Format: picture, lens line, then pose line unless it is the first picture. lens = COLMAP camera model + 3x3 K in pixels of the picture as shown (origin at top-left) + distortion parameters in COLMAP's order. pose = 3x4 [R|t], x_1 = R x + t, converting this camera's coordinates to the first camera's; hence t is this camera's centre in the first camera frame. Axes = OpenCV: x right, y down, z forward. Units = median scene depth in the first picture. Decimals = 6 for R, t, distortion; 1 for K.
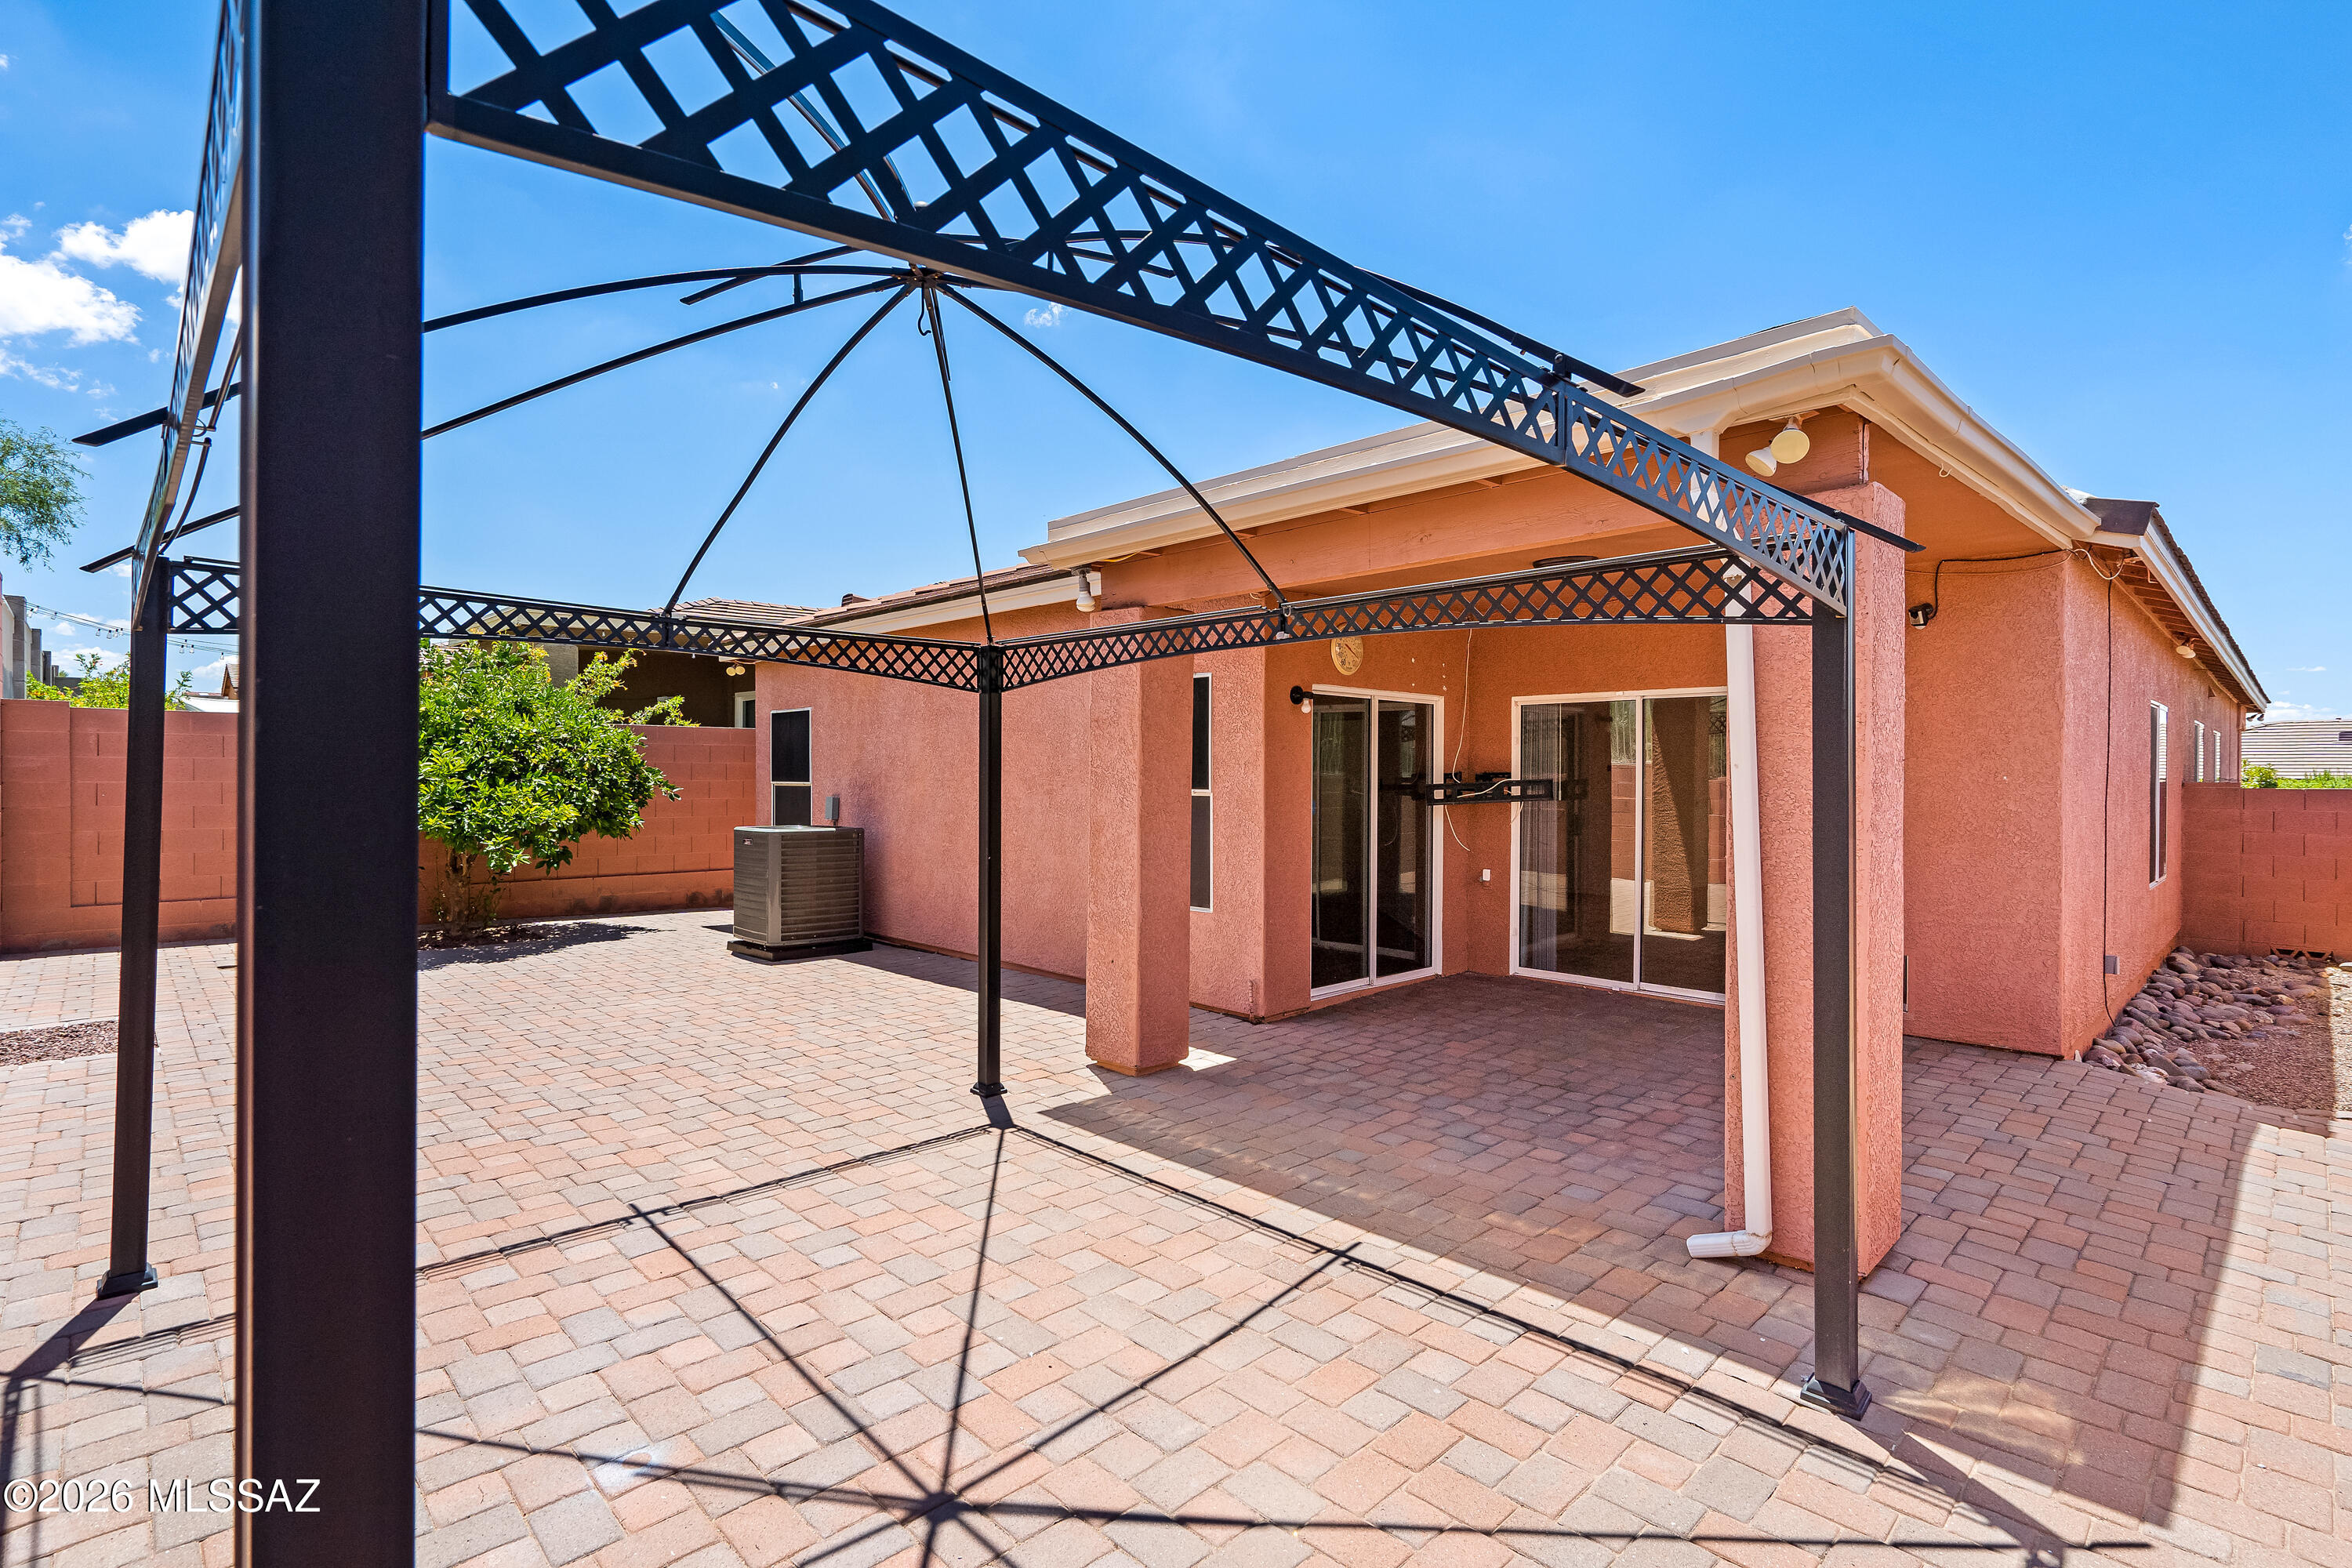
lens RADIAL K [[1110.6, 0, 1176.0], [0, 1110.6, 784.0], [0, 0, 1]] dist [-0.003207, -0.000765]
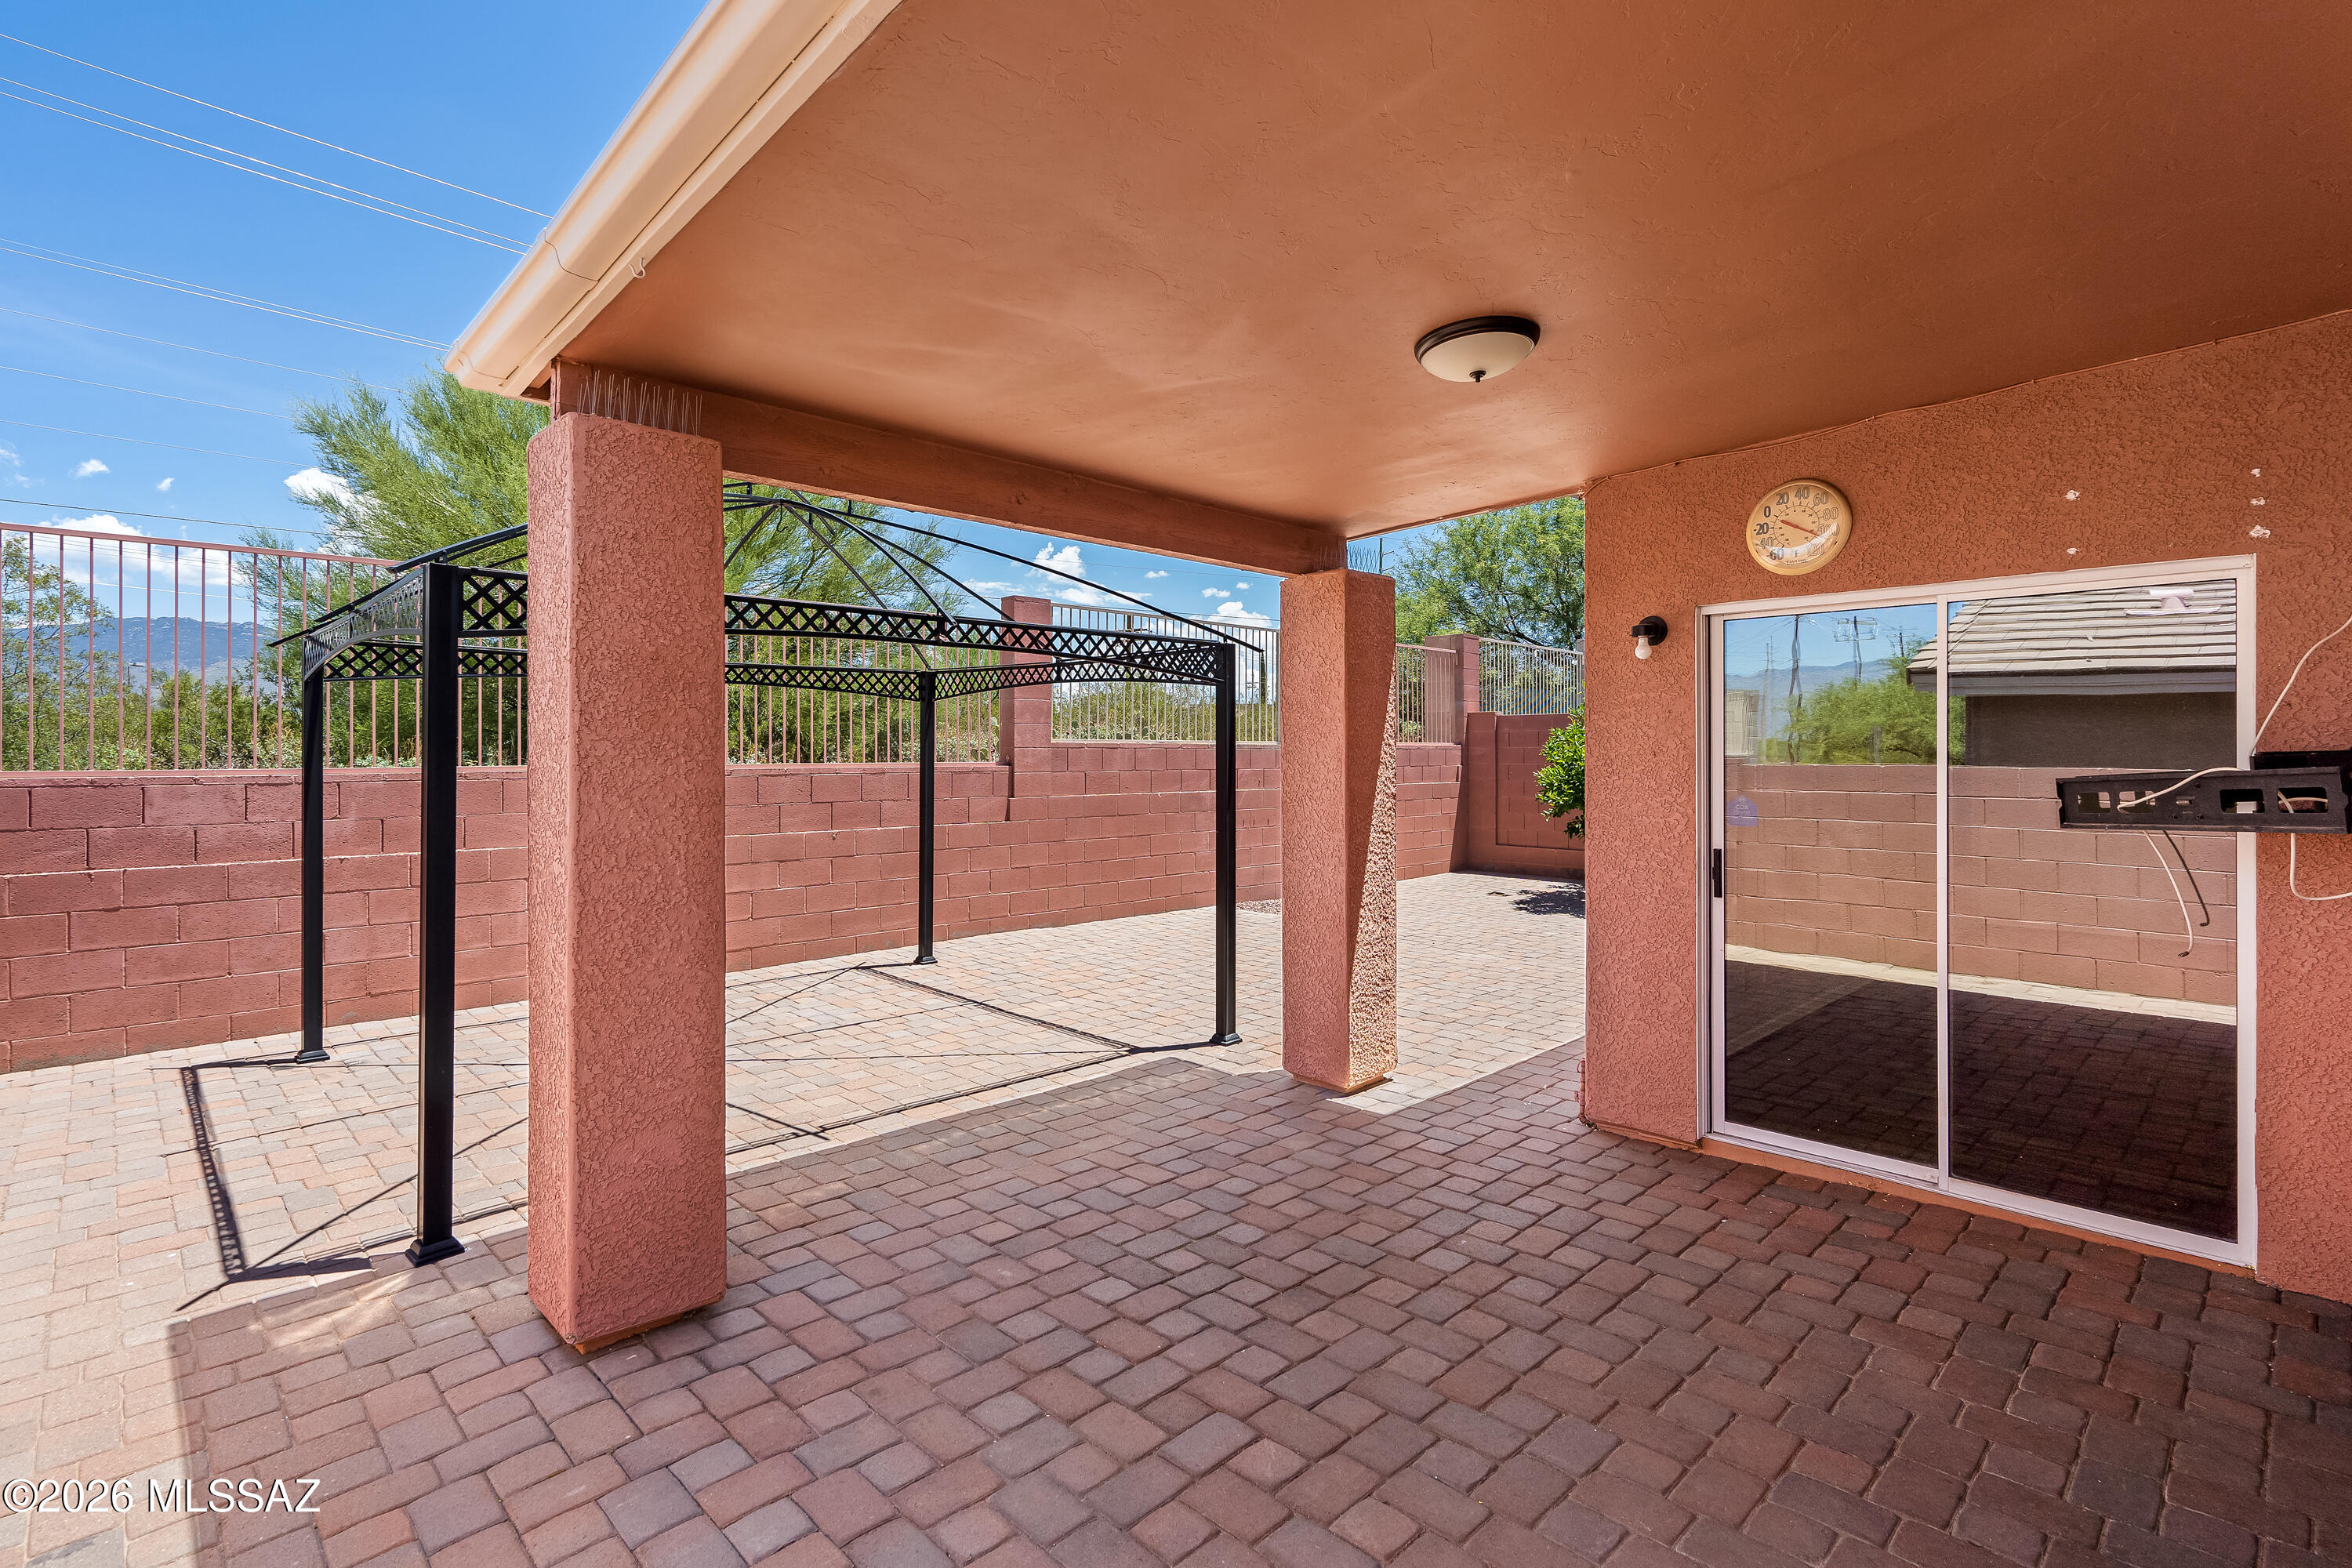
lens RADIAL K [[1107.1, 0, 1165.7], [0, 1107.1, 745.9], [0, 0, 1]] dist [0.000068, 0.000715]
pose [[-0.007768, -0.013818, -0.999874, 1.237006], [-0.005009, 0.999893, -0.013780, -0.008358], [0.999957, 0.004901, -0.007837, 1.222929]]
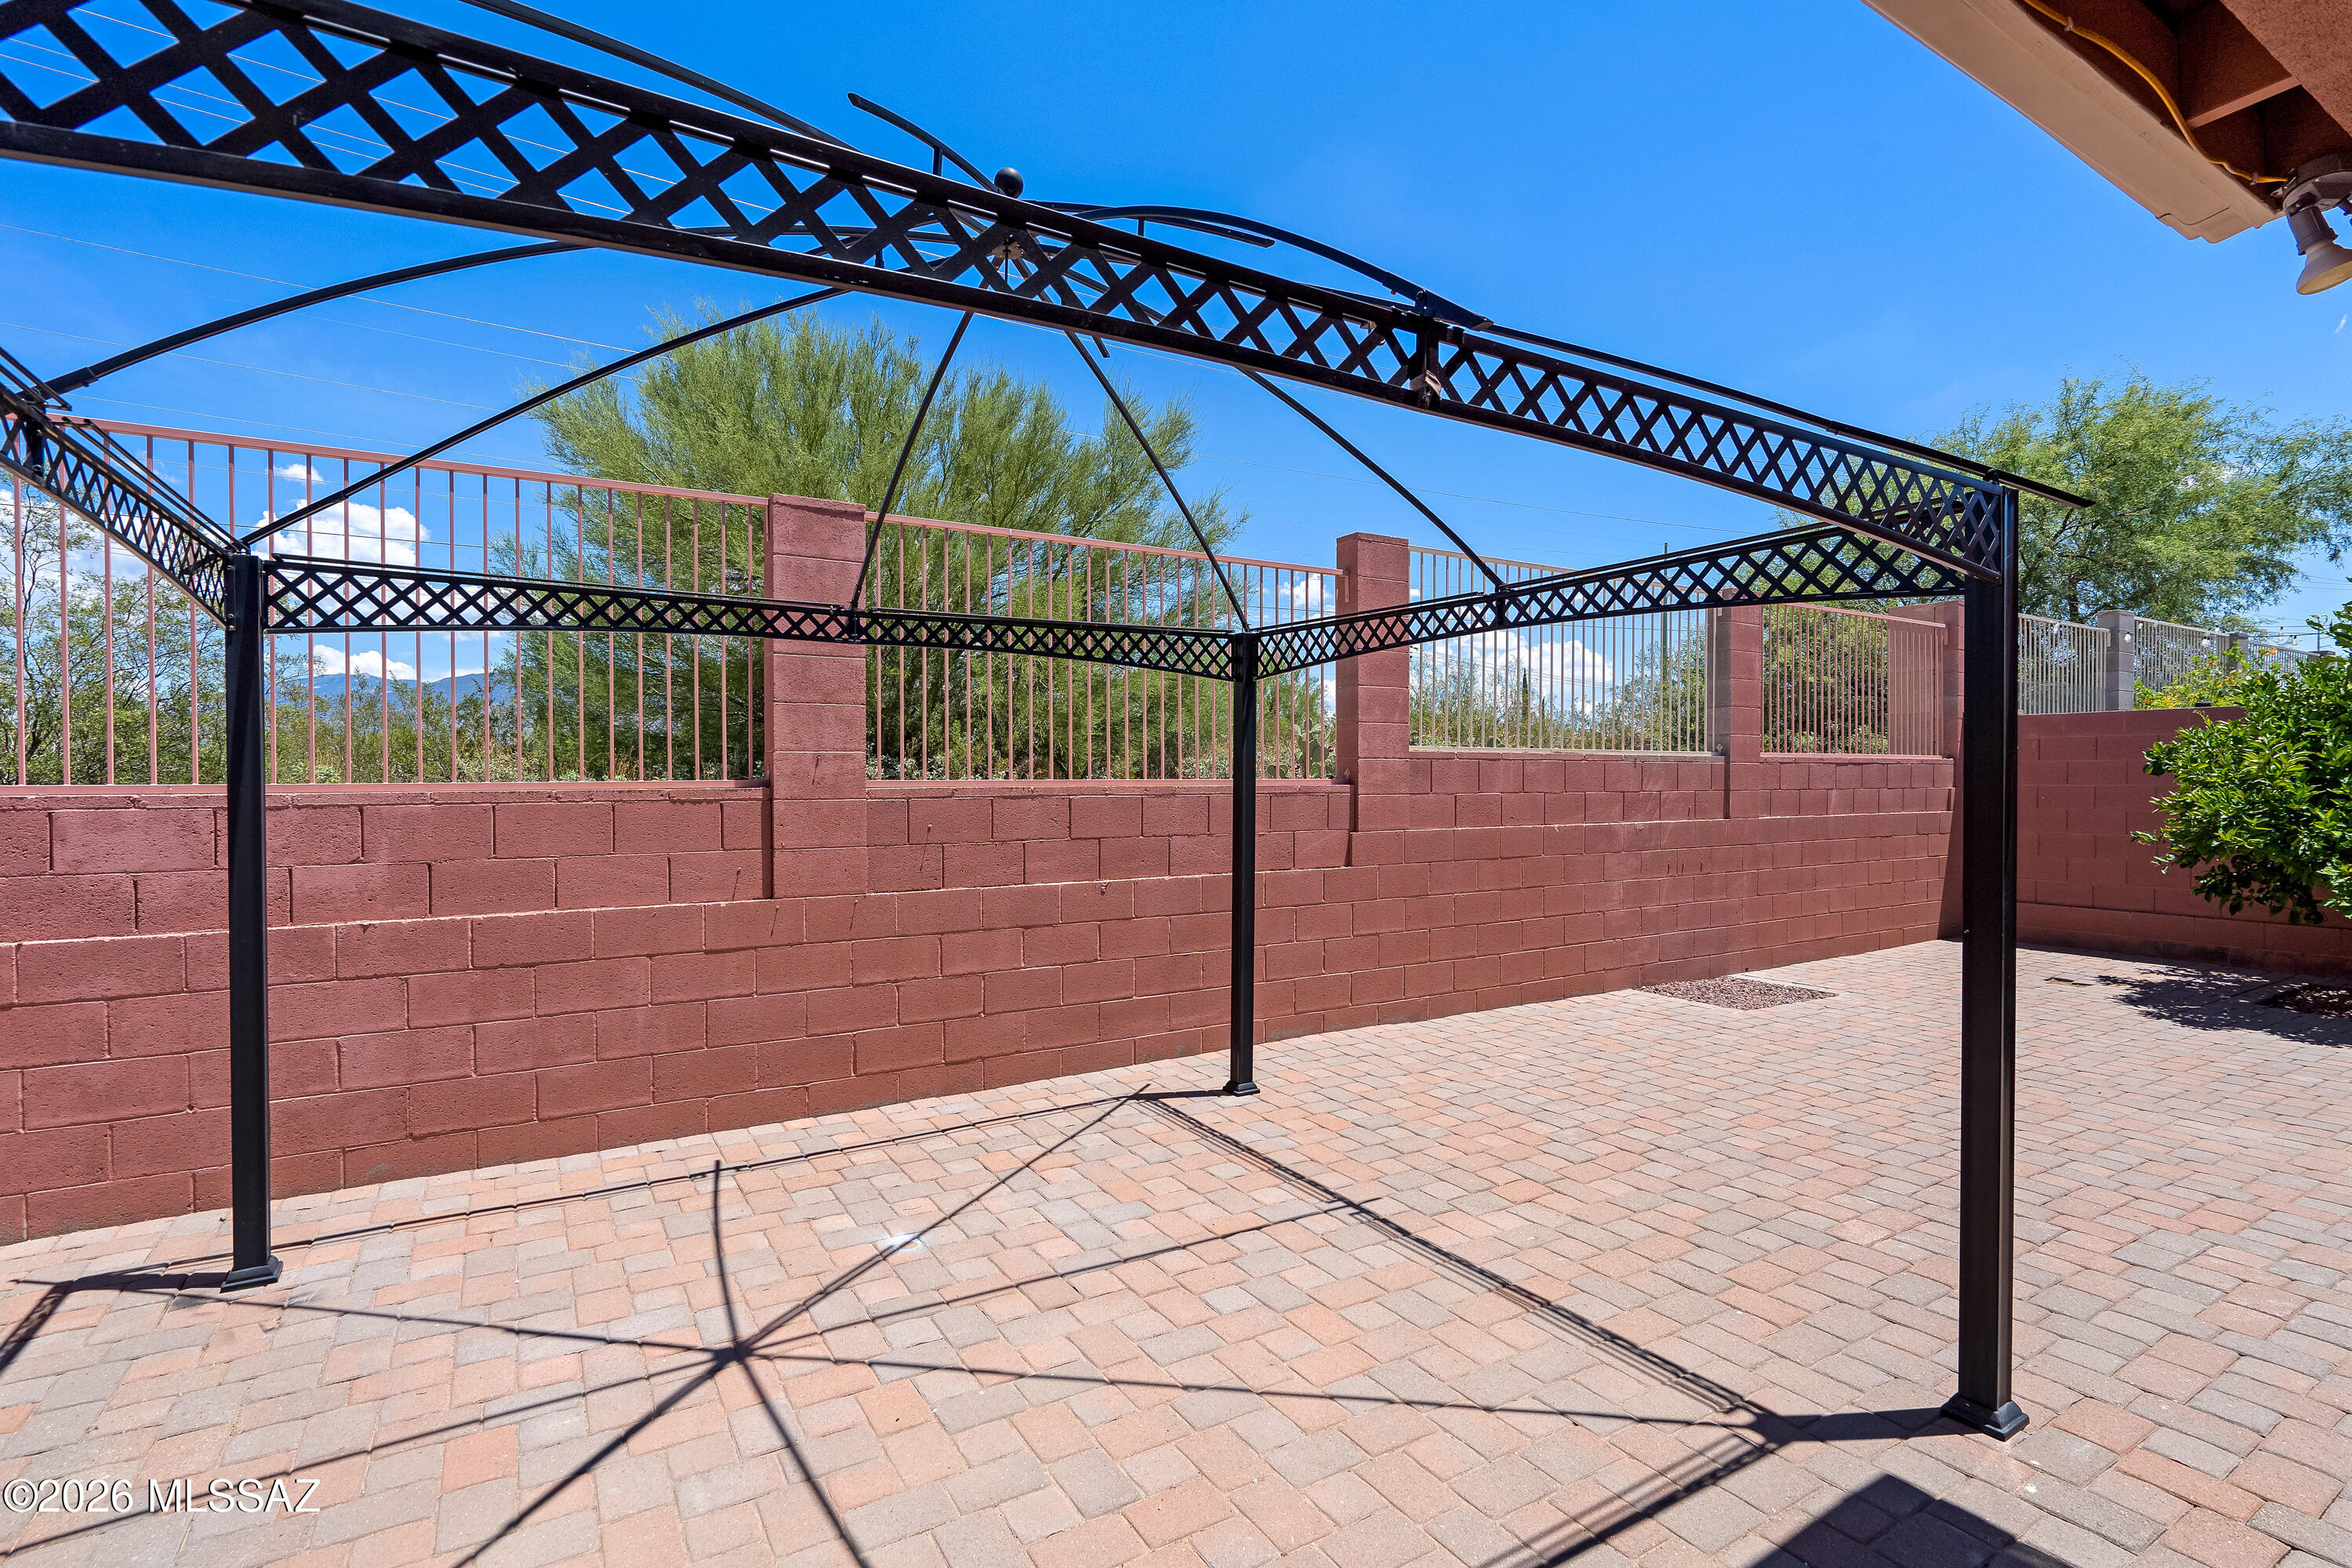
lens RADIAL K [[1082.4, 0, 1167.8], [0, 1082.4, 779.6], [0, 0, 1]] dist [-0.001861, 0.002999]
pose [[-0.229789, -0.005699, -0.973224, 0.485366], [-0.005808, 0.999973, -0.004484, 0.003778], [0.973223, 0.004622, -0.229816, 0.982179]]
